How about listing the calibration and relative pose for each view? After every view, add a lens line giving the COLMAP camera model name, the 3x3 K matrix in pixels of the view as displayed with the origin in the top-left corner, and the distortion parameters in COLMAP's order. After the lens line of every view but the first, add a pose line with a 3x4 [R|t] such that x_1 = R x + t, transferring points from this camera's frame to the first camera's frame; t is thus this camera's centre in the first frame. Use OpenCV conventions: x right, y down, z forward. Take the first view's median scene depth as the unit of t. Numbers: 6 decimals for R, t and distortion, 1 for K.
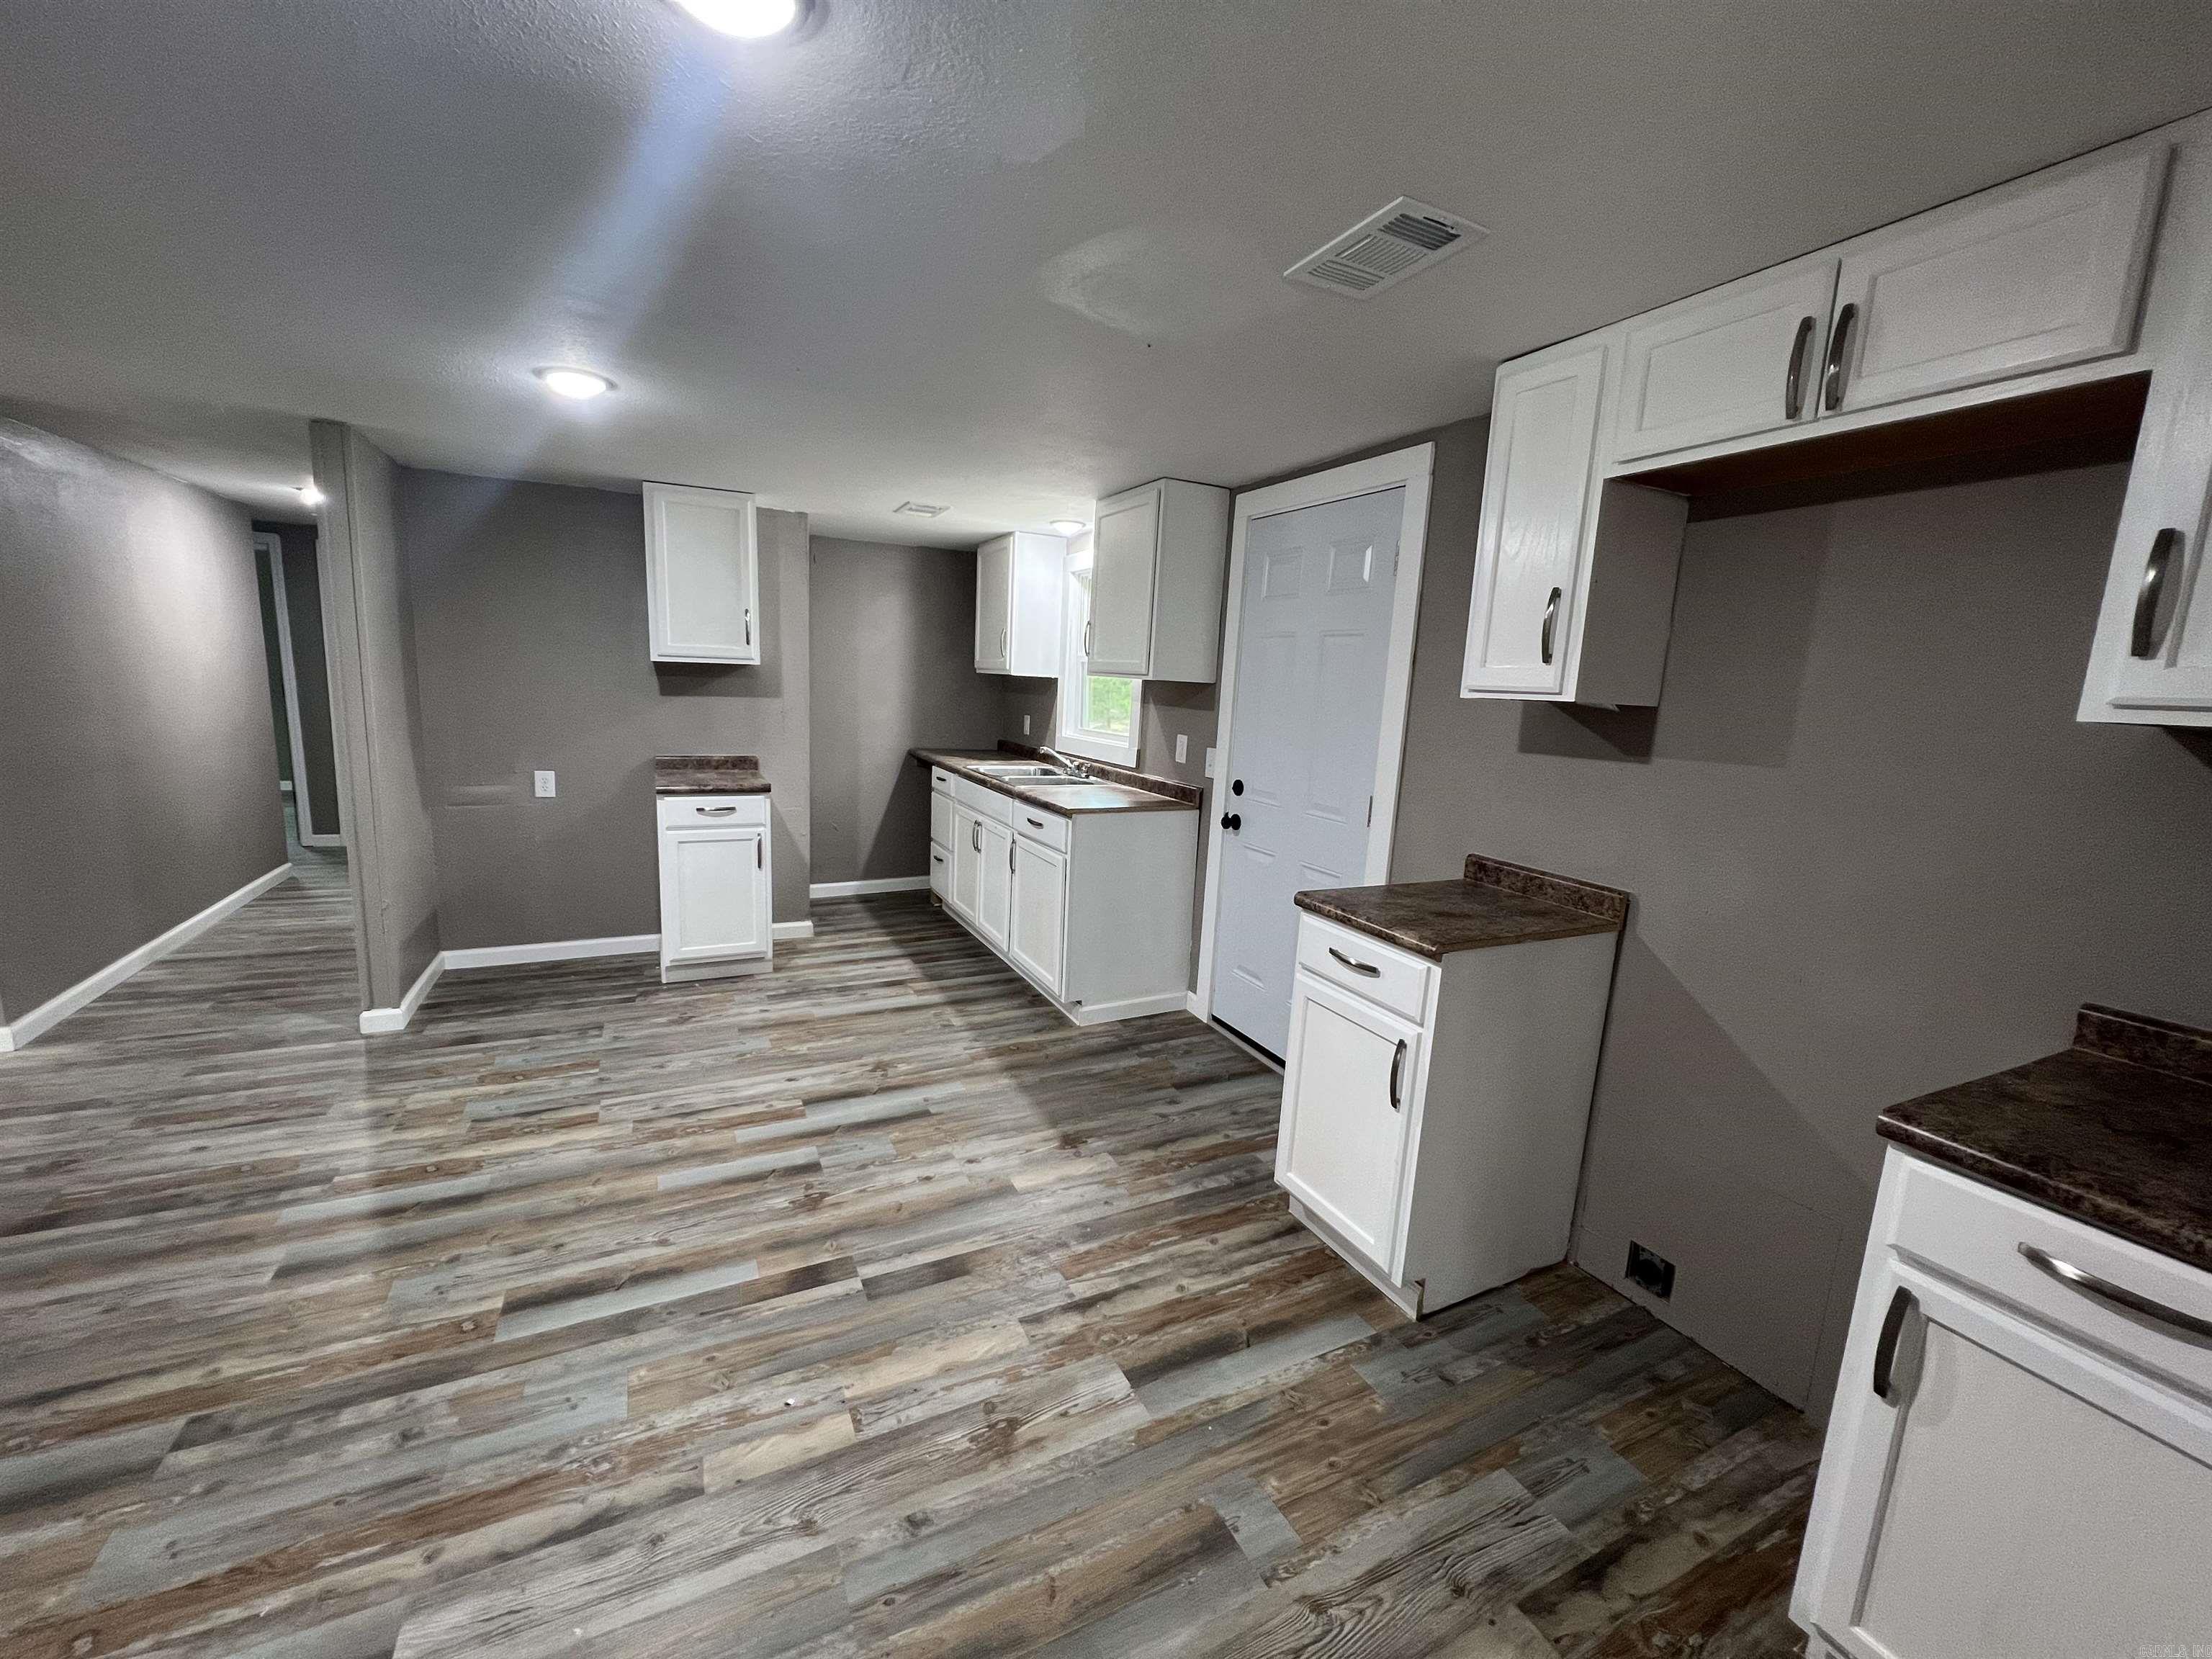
lens RADIAL K [[887.6, 0, 1106.0], [0, 887.6, 829.5], [0, 0, 1]] dist [0.000128, 0.000098]
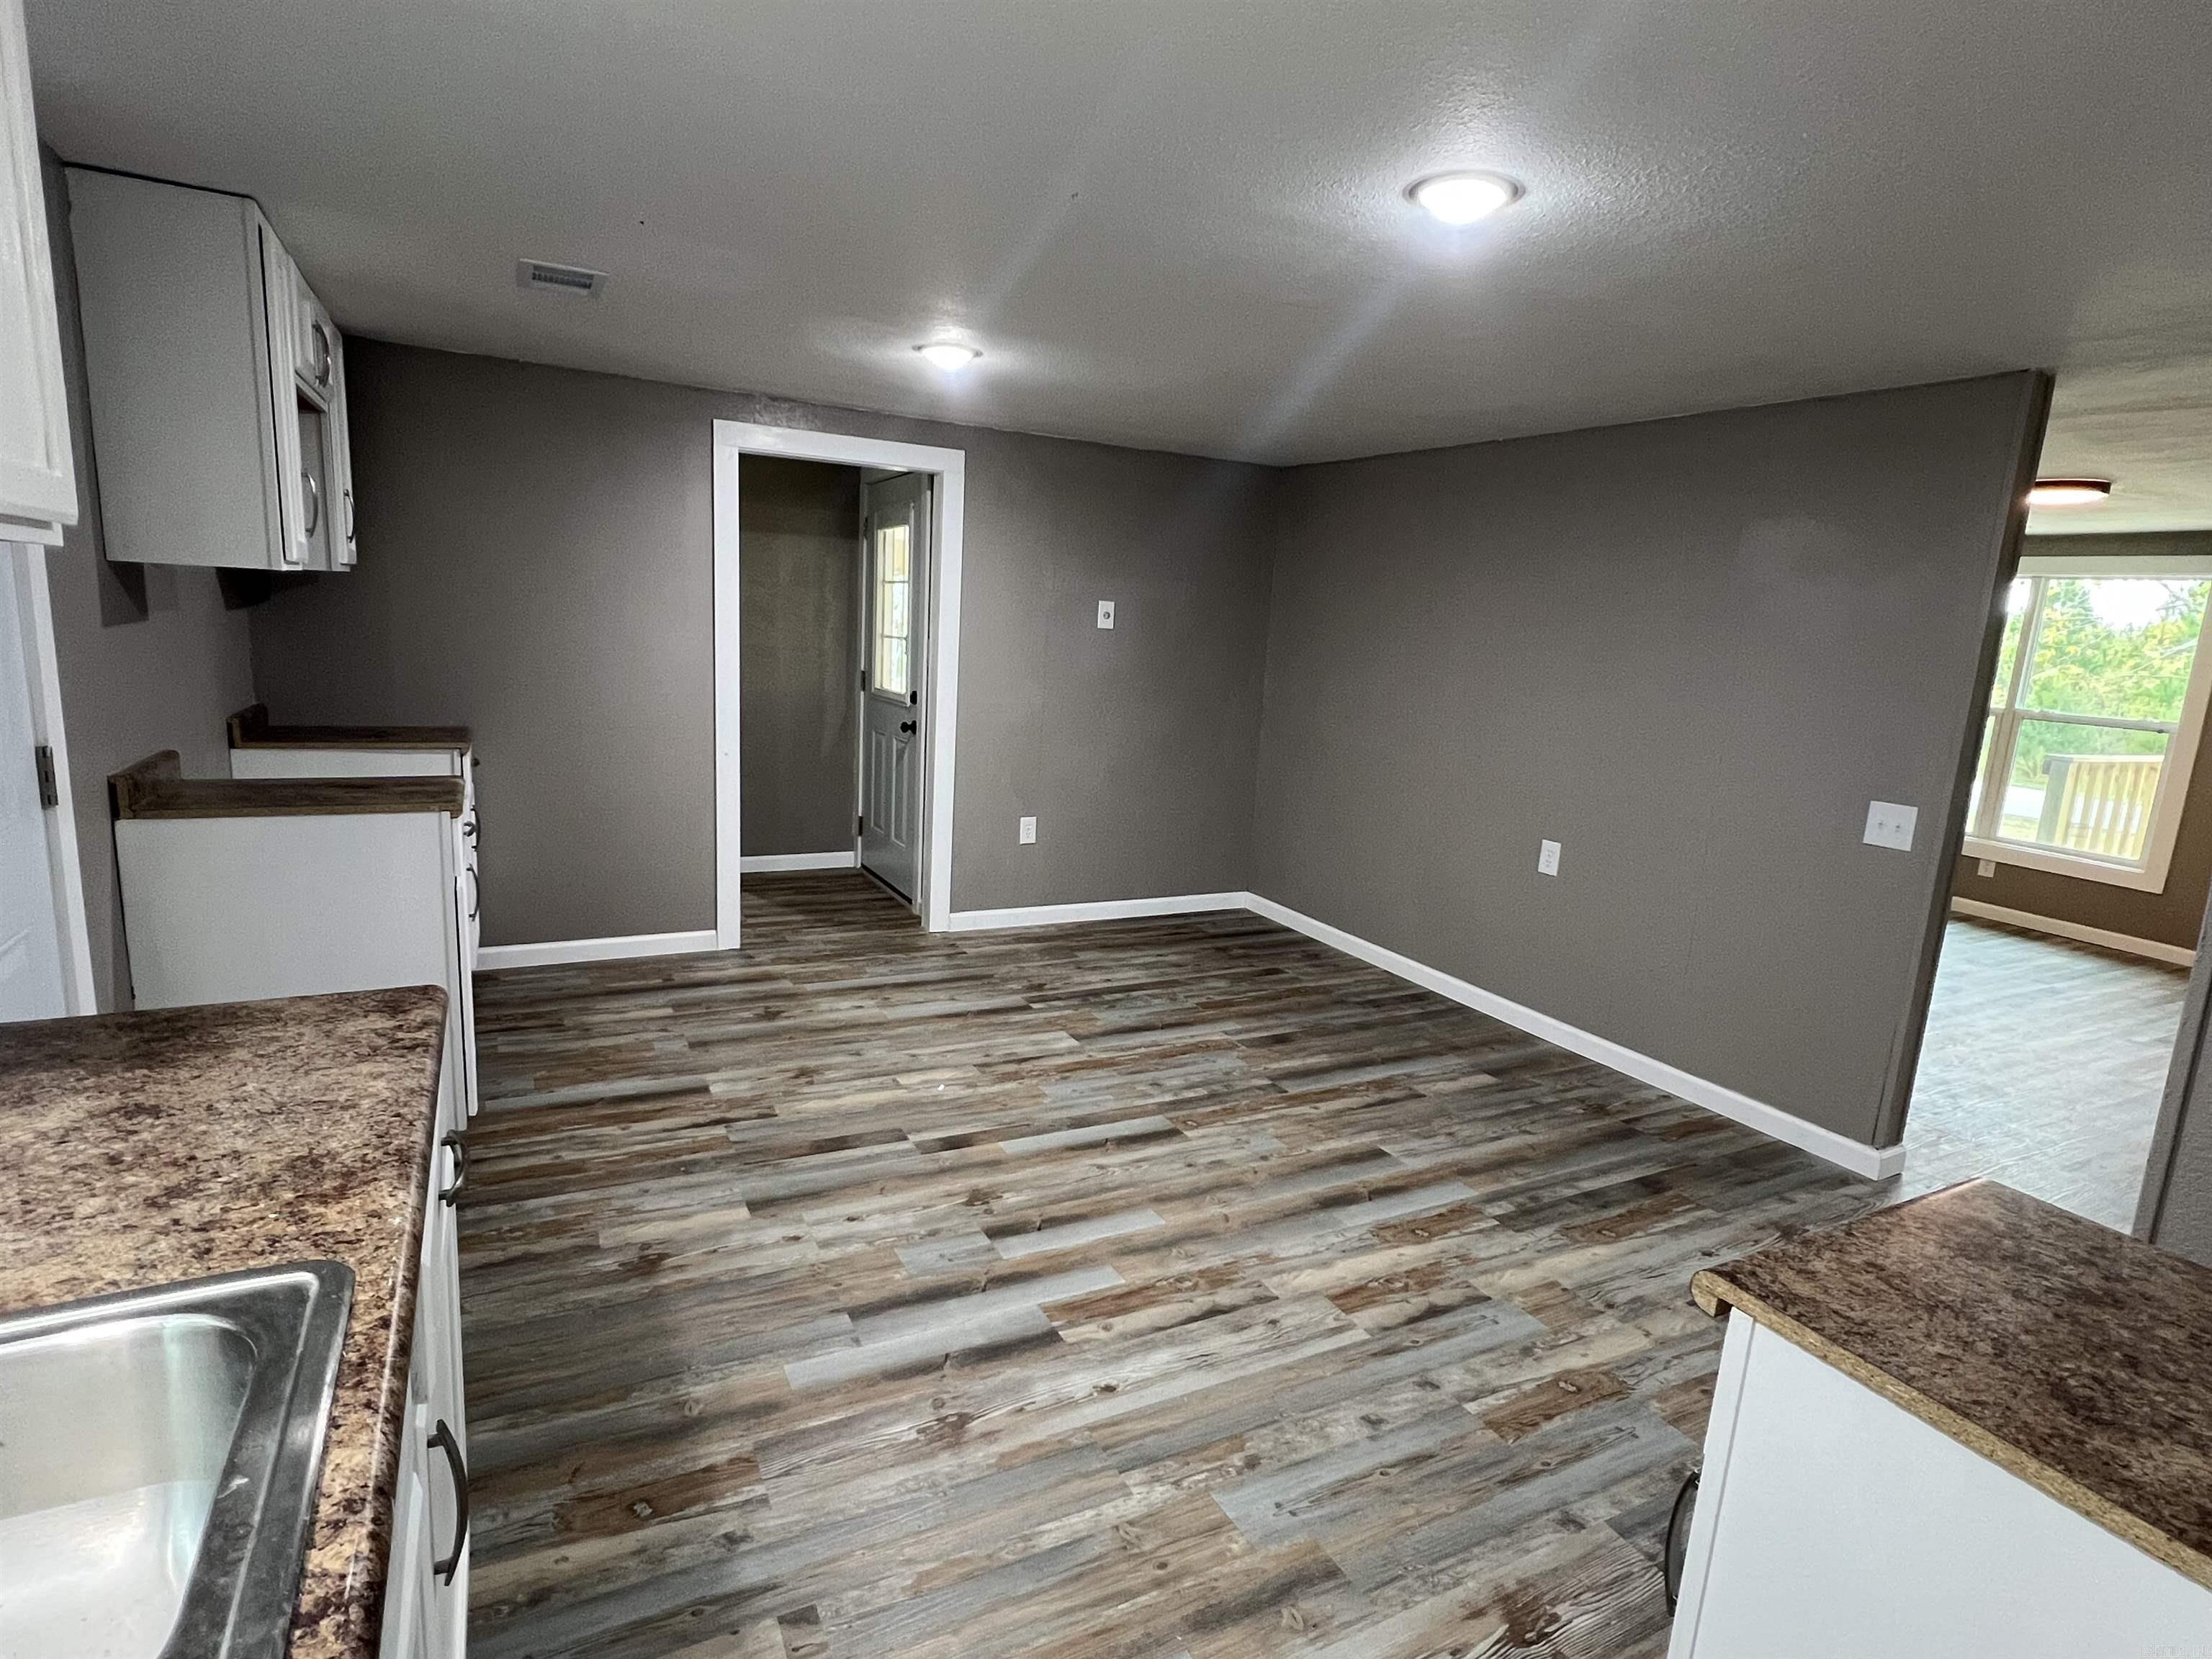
lens RADIAL K [[1121.7, 0, 1106.0], [0, 1121.7, 829.5], [0, 0, 1]] dist [-0.001475, -0.000326]
pose [[-0.994271, -0.096425, -0.046135, -0.367416], [-0.106429, 0.933164, 0.343333, -0.342457], [0.009946, 0.346276, -0.938080, 1.931729]]
